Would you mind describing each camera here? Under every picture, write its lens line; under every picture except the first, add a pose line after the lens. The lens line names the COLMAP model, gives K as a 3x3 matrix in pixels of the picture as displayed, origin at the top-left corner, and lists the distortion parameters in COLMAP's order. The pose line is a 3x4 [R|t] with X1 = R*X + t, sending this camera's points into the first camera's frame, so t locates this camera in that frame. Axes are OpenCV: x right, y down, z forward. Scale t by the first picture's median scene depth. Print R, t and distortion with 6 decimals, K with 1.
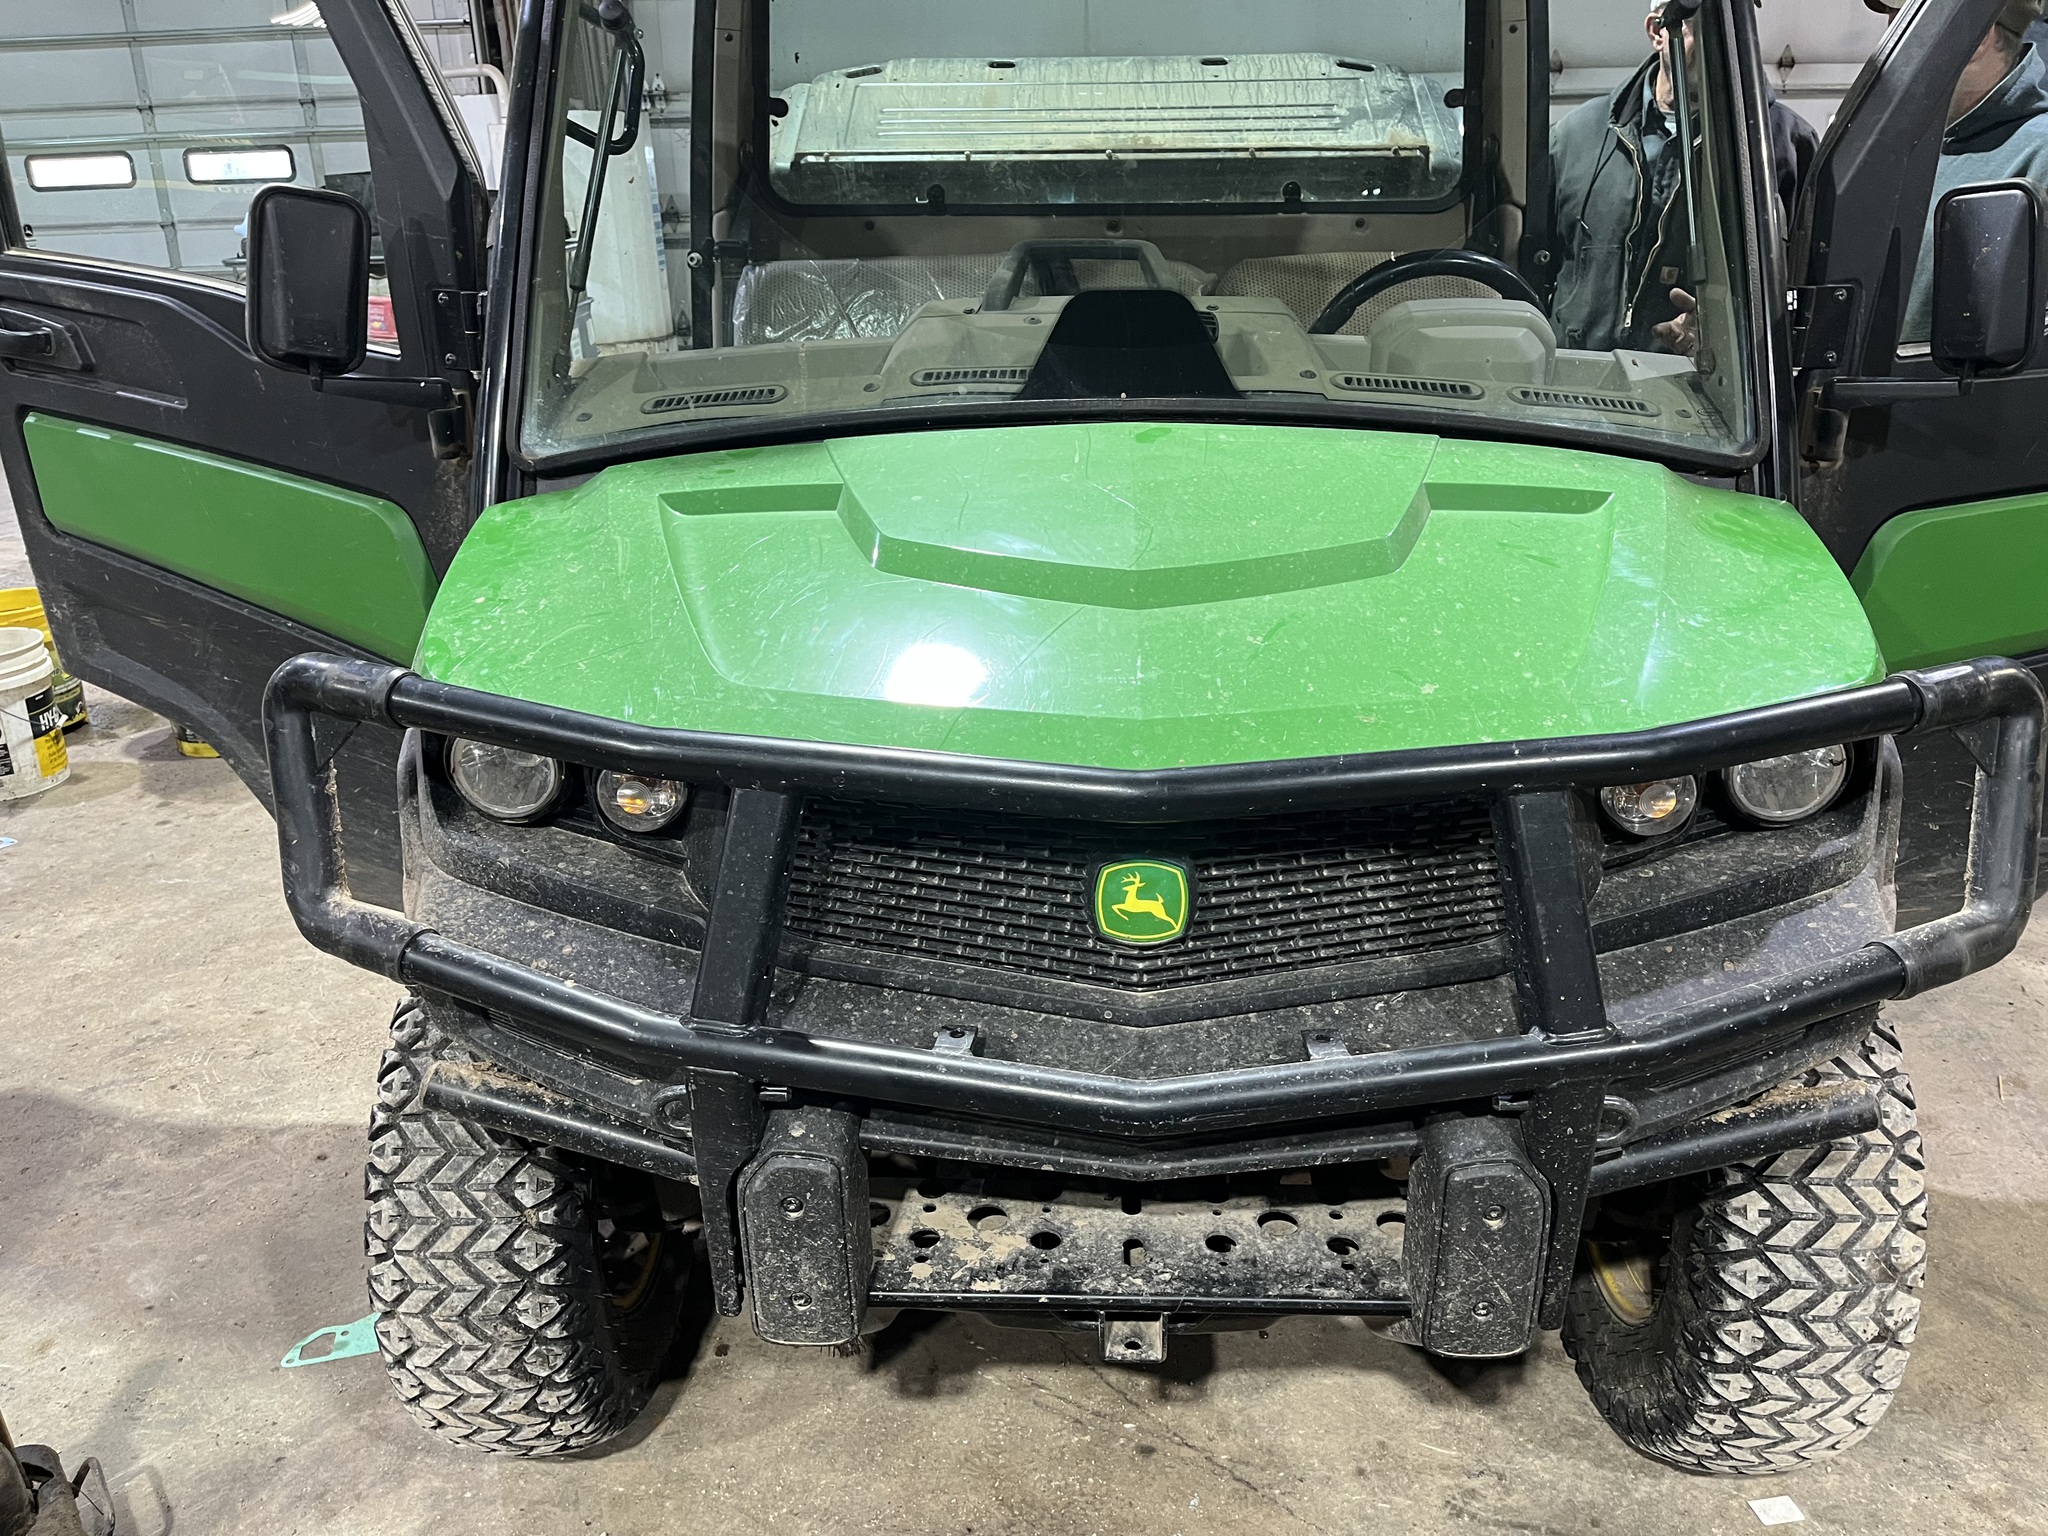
lens RADIAL K [[1553.1, 0, 1034.7], [0, 1553.1, 786.1], [0, 0, 1]] dist [0.043218, -0.066073]
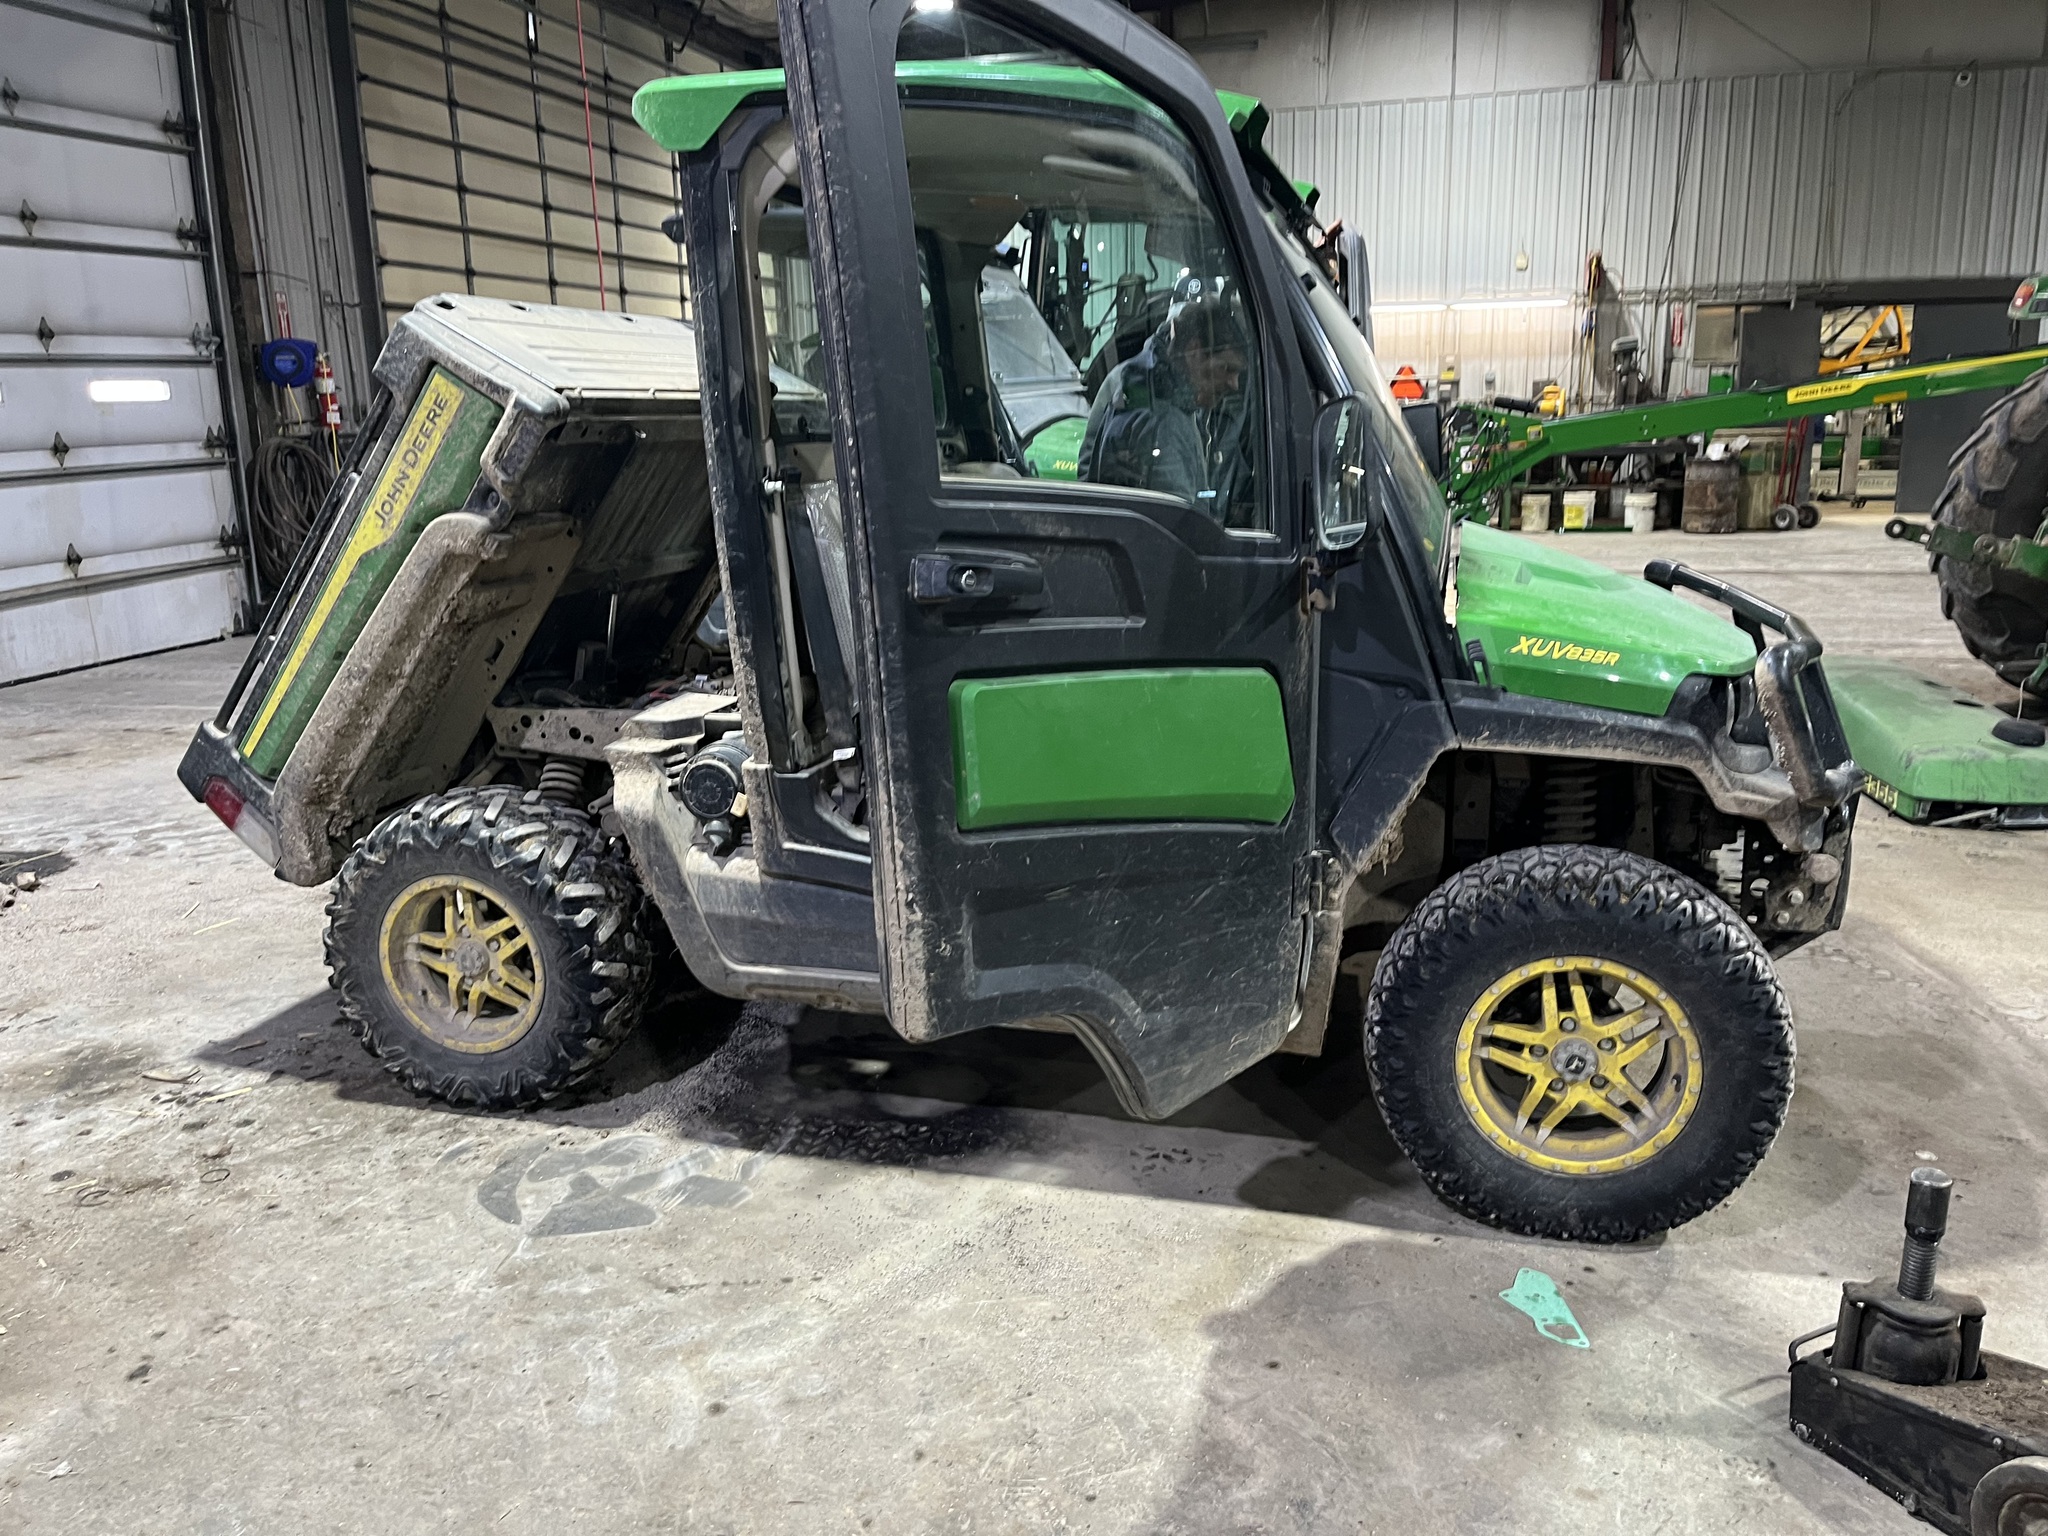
lens RADIAL K [[1553.1, 0, 1023.1], [0, 1553.1, 758.2], [0, 0, 1]] dist [0.043218, -0.066073]
pose [[0.233988, -0.204238, 0.950545, -1.964741], [0.371157, 0.922405, 0.106827, -0.392906], [-0.898606, 0.327805, 0.291636, 1.091451]]
